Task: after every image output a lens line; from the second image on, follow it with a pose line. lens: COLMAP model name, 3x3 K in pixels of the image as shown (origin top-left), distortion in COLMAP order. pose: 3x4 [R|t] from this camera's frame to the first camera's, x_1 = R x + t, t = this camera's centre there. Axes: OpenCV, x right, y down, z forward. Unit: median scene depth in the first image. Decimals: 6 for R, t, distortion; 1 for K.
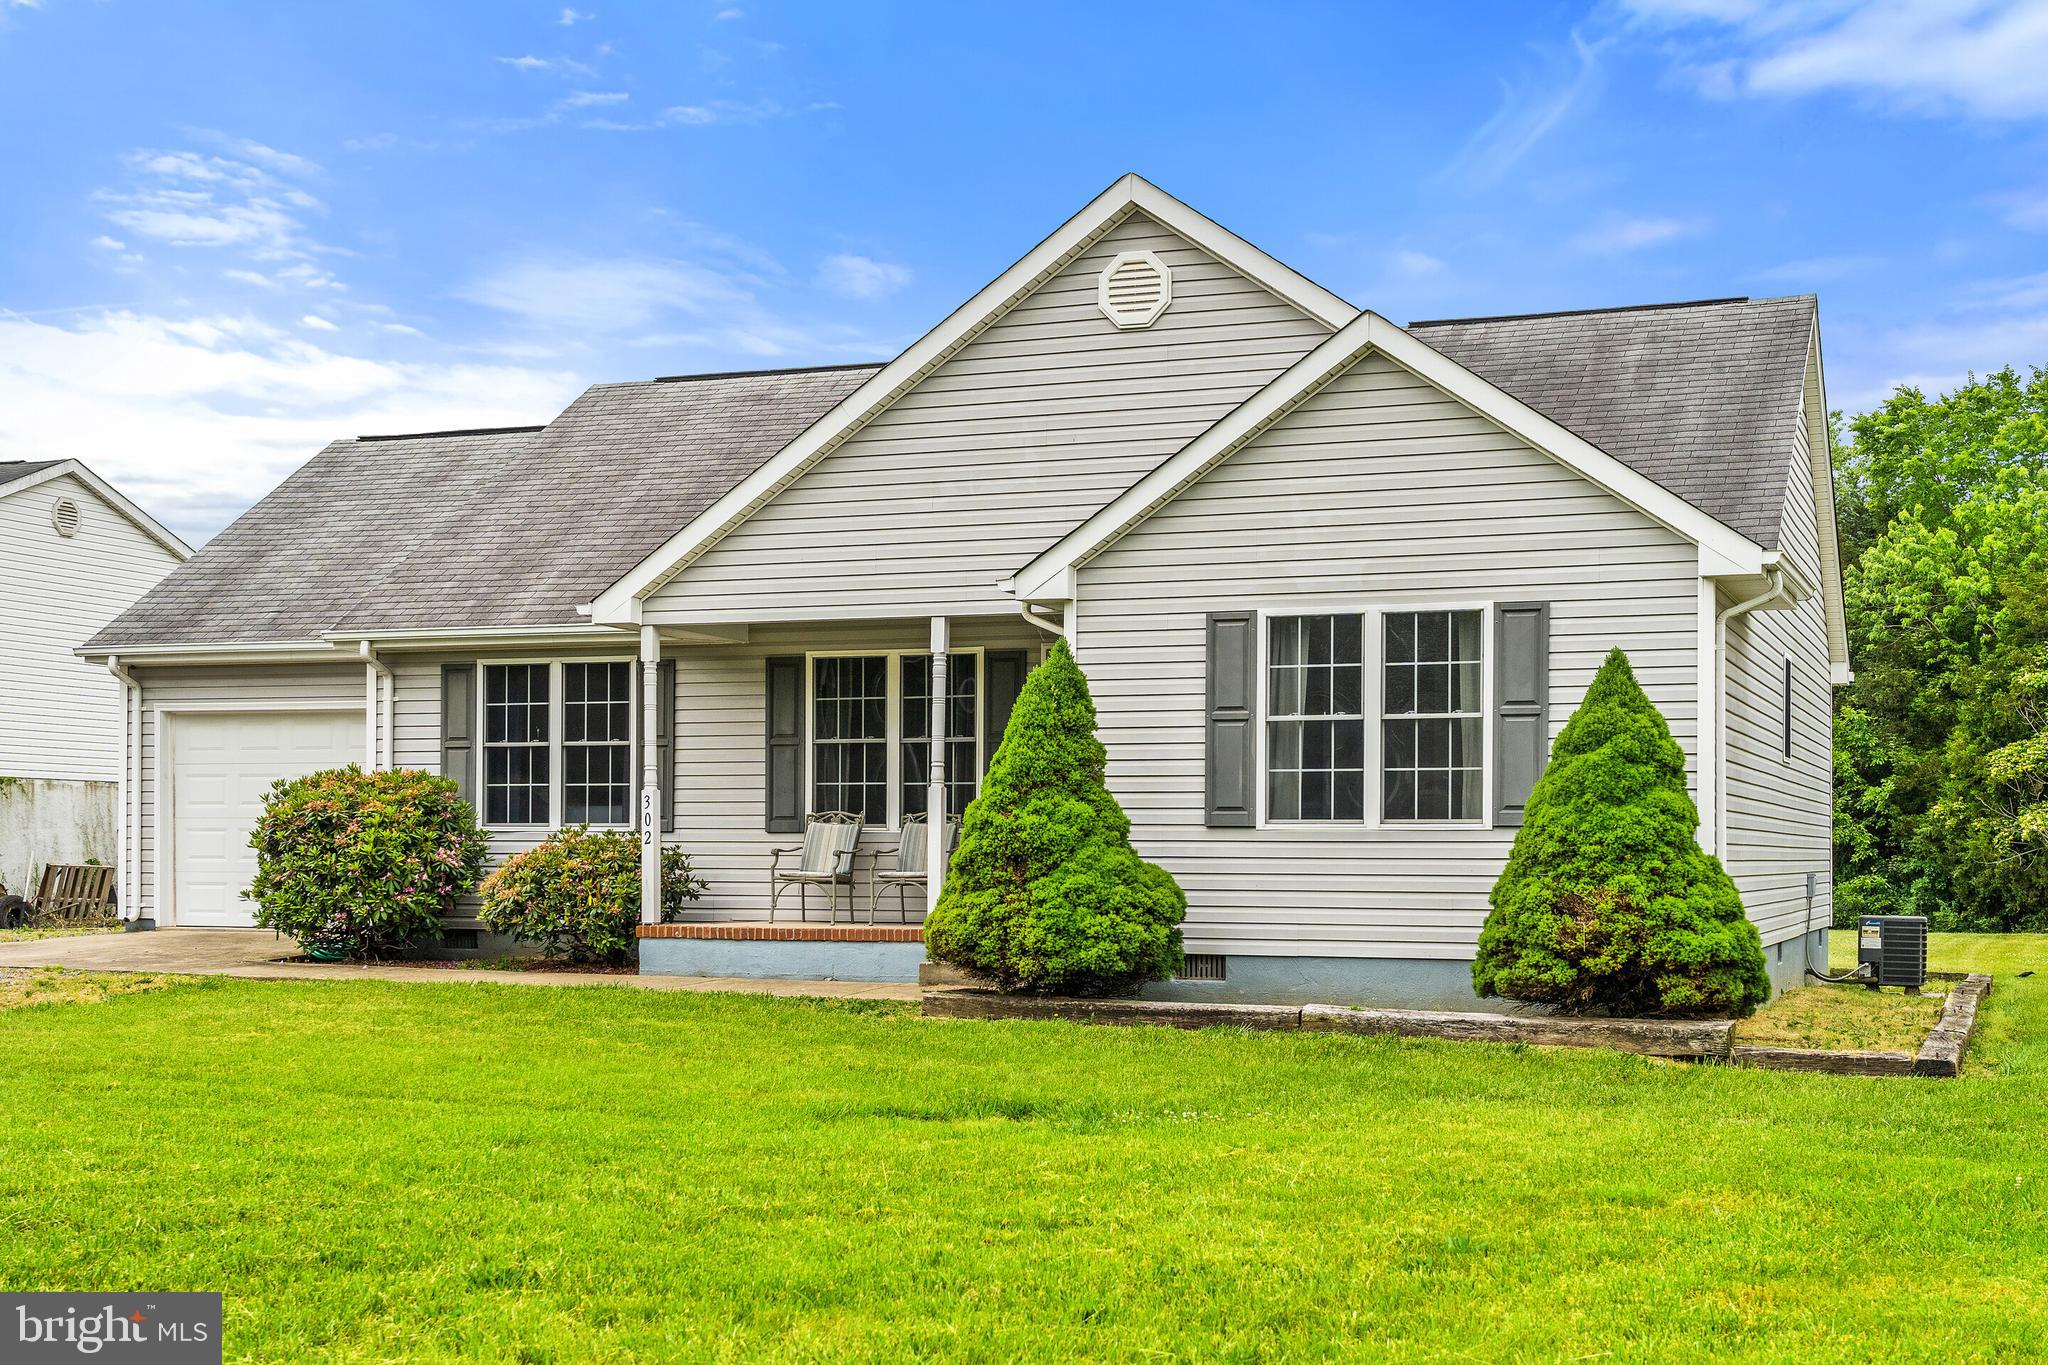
lens RADIAL K [[2136.3, 0, 1024.0], [0, 2136.3, 682.5], [0, 0, 1]] dist [0.054404, -0.008248]
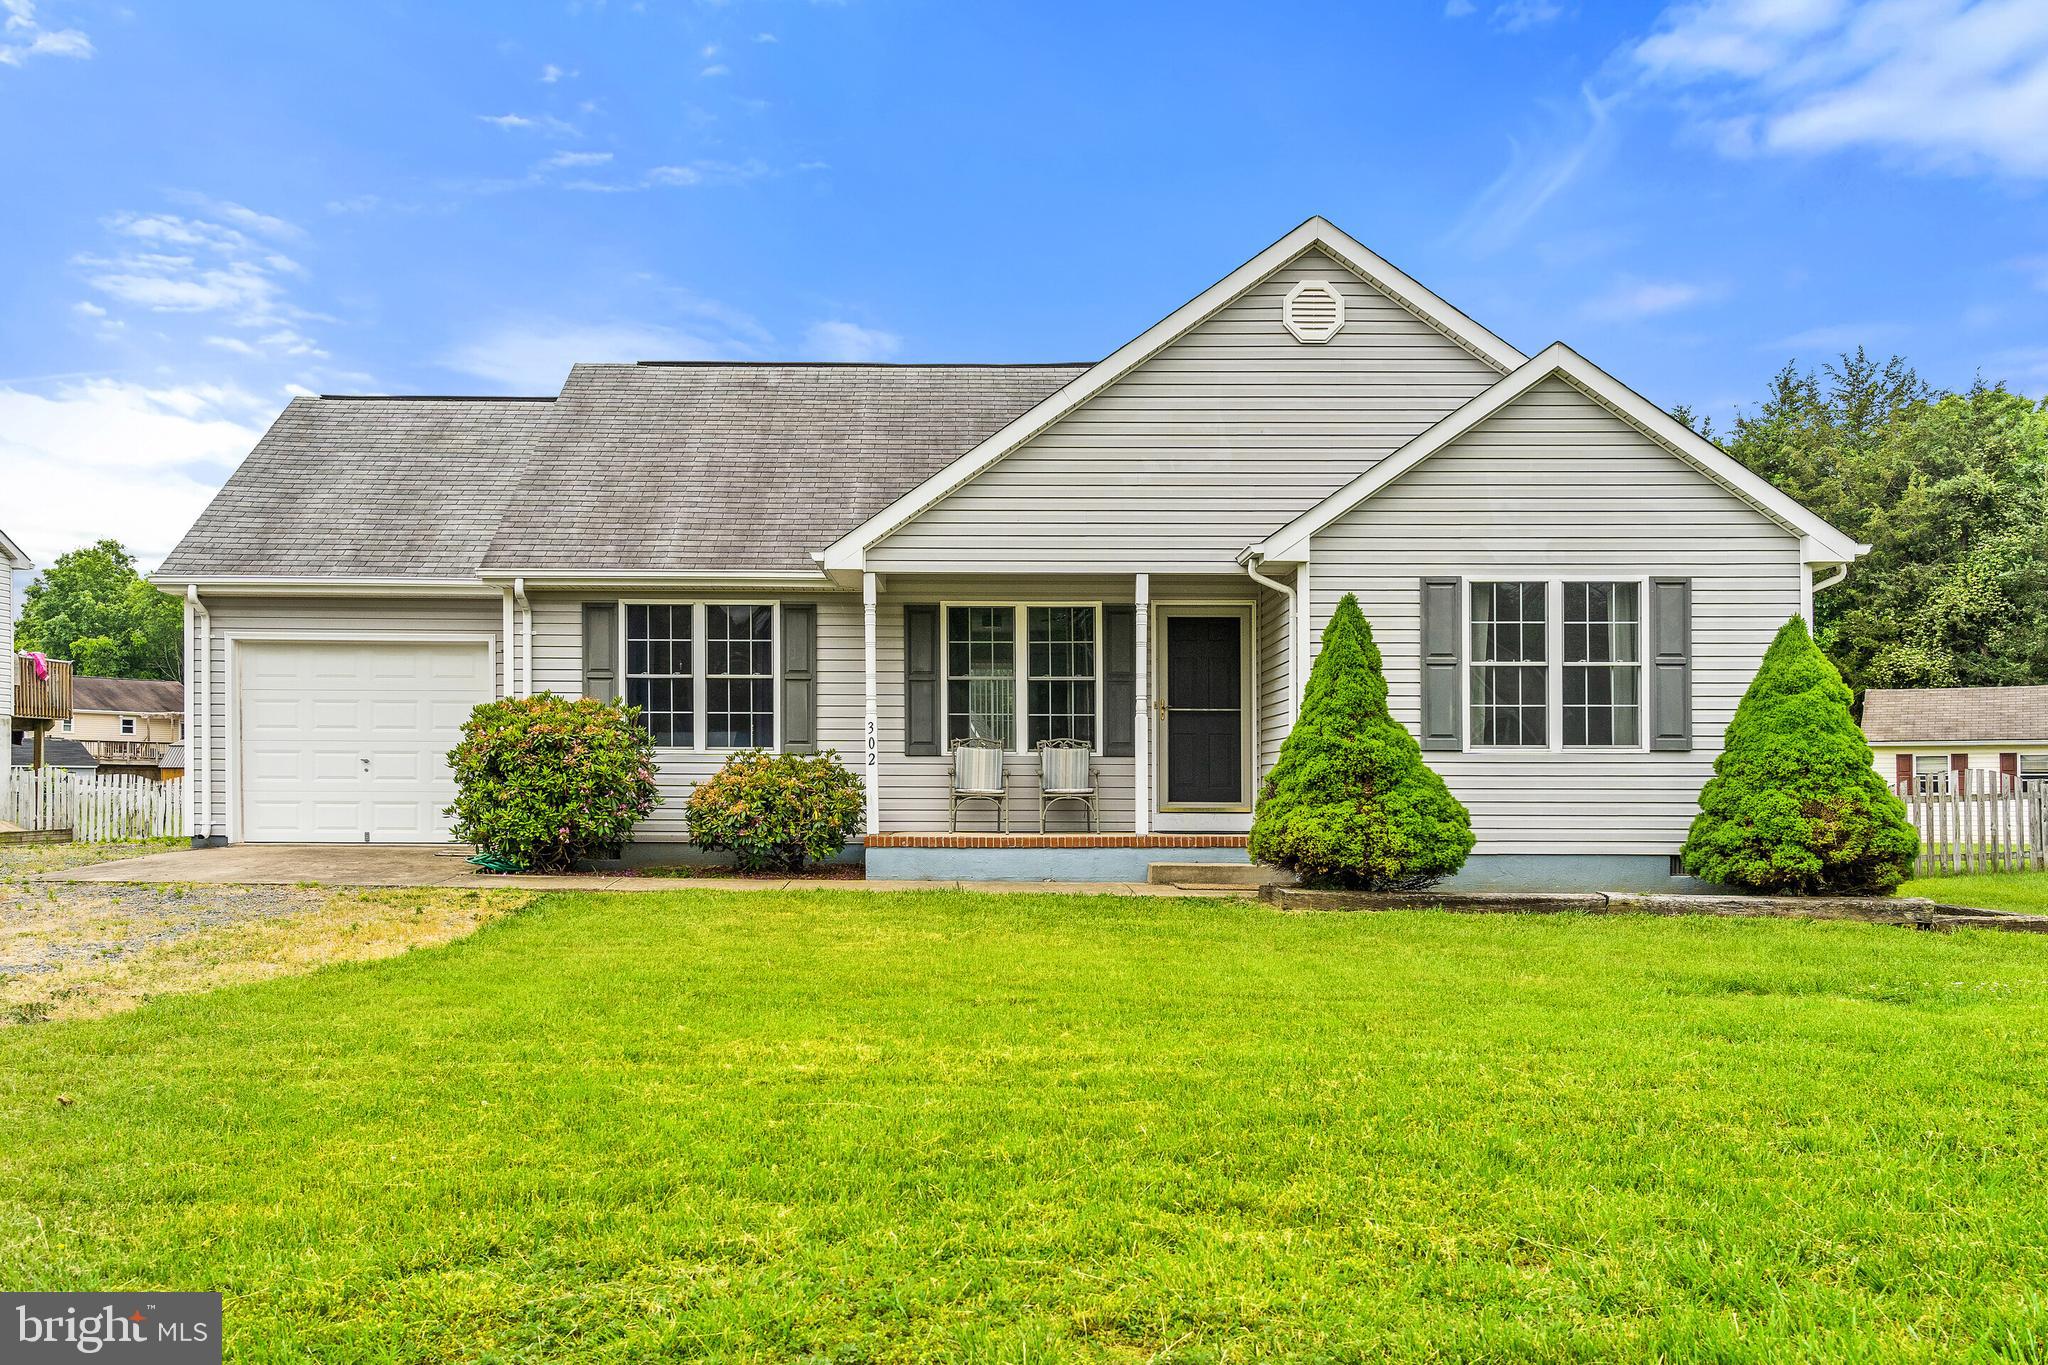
lens RADIAL K [[1613.9, 0, 966.3], [0, 1613.9, 676.0], [0, 0, 1]] dist [0.001377, 0.065412]
pose [[0.948466, 0.017808, 0.316378, -0.396225], [-0.023165, 0.999645, 0.013178, 0.015731], [-0.316031, -0.019828, 0.948542, 0.171037]]
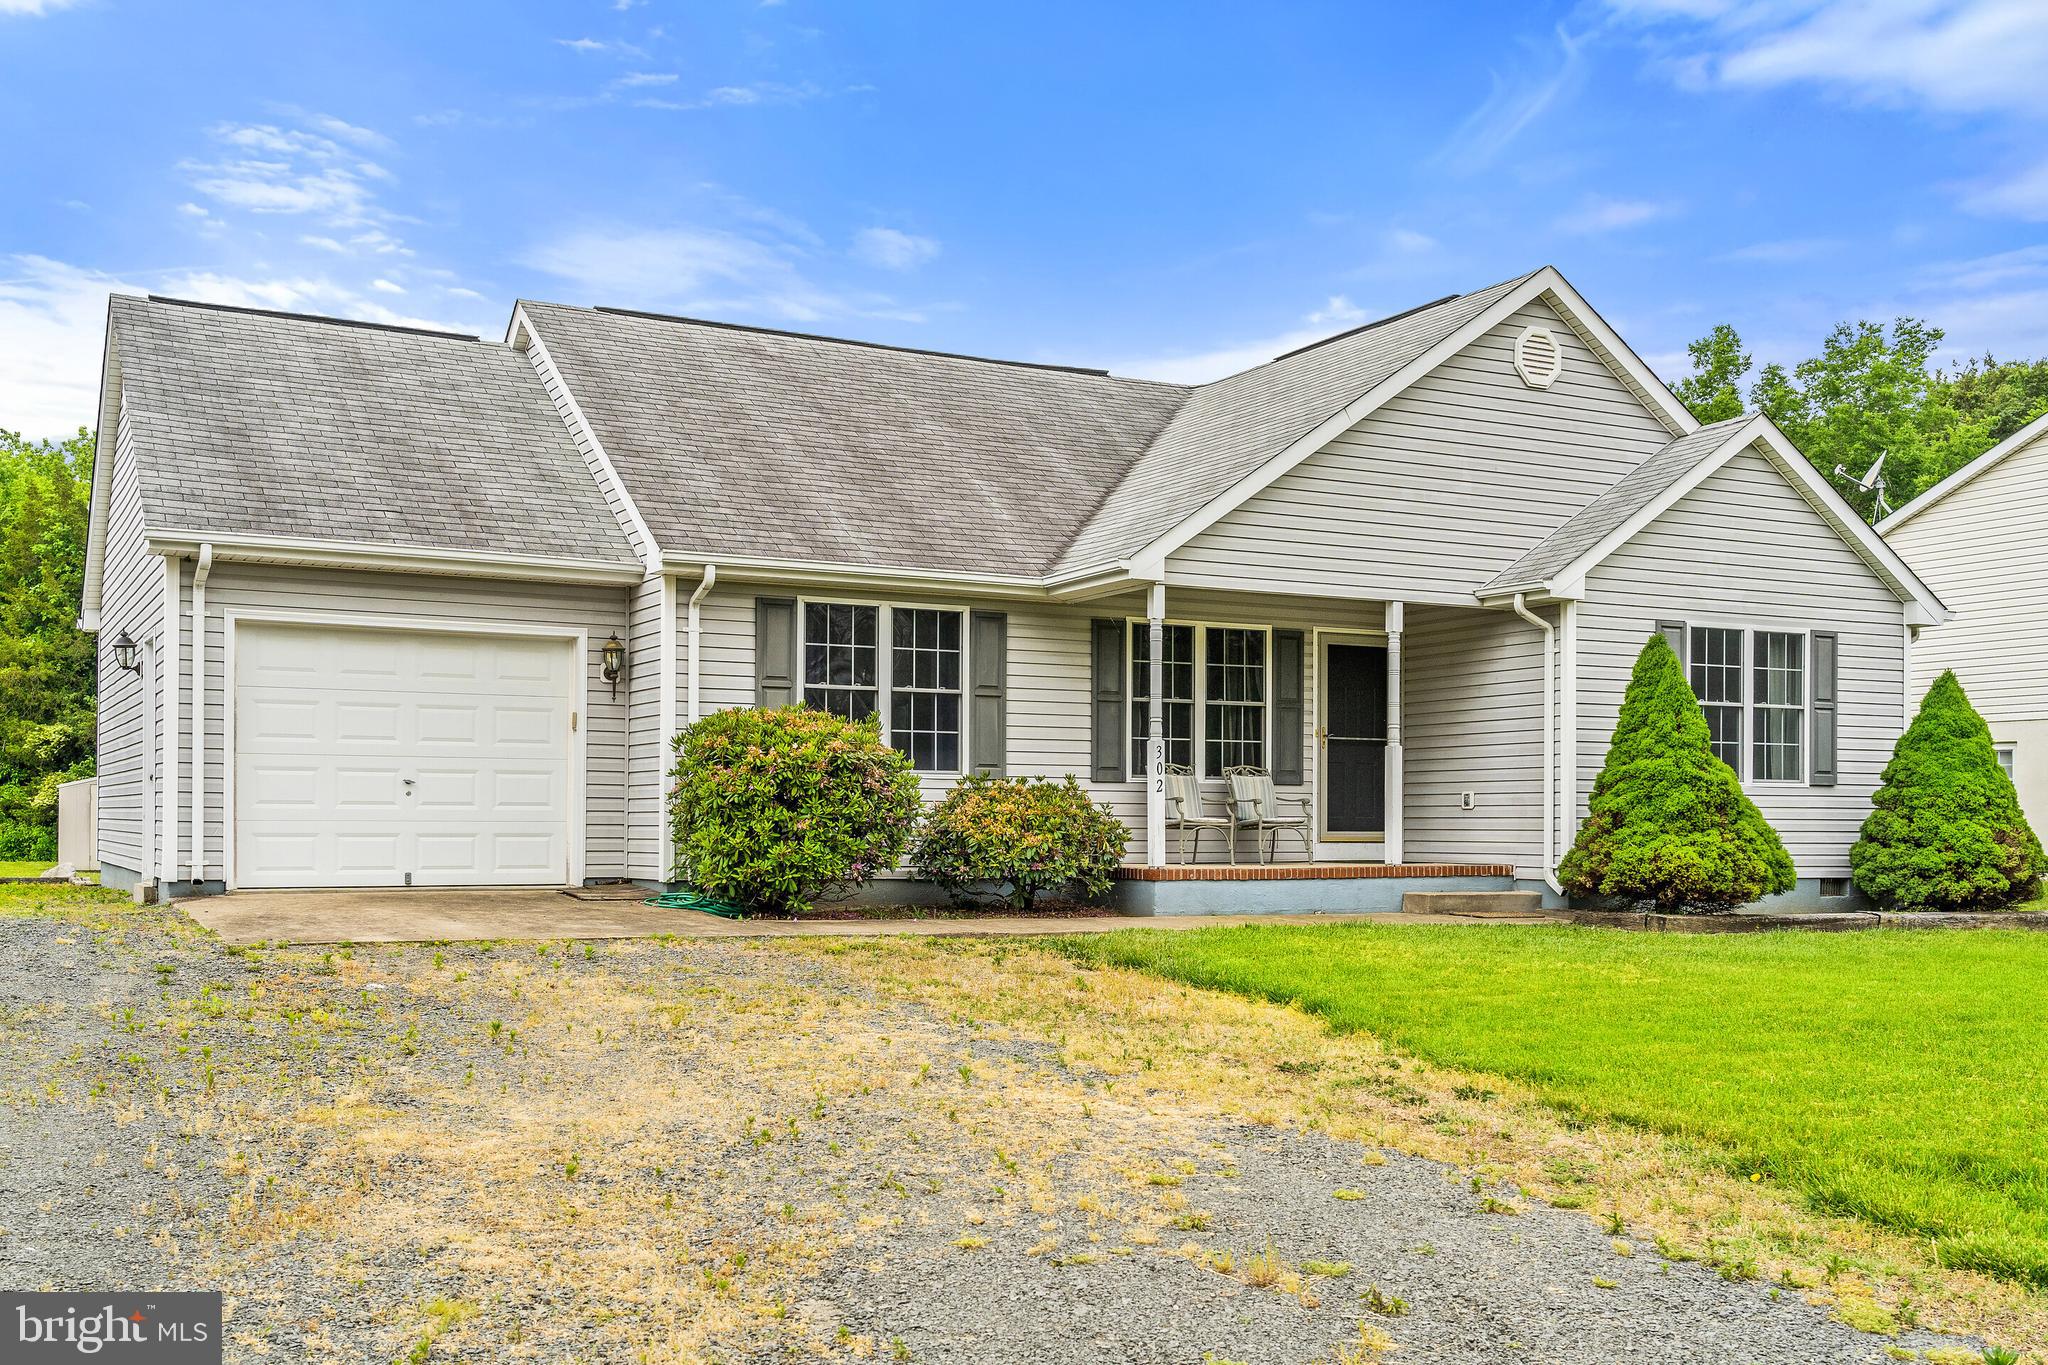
lens RADIAL K [[1776.7, 0, 1024.0], [0, 1776.7, 682.5], [0, 0, 1]] dist [0.031066, -0.003785]
pose [[0.720813, 0.050388, 0.691295, -0.824192], [-0.057285, 0.998273, -0.013033, 0.036622], [-0.690758, -0.030207, 0.722455, 0.411778]]
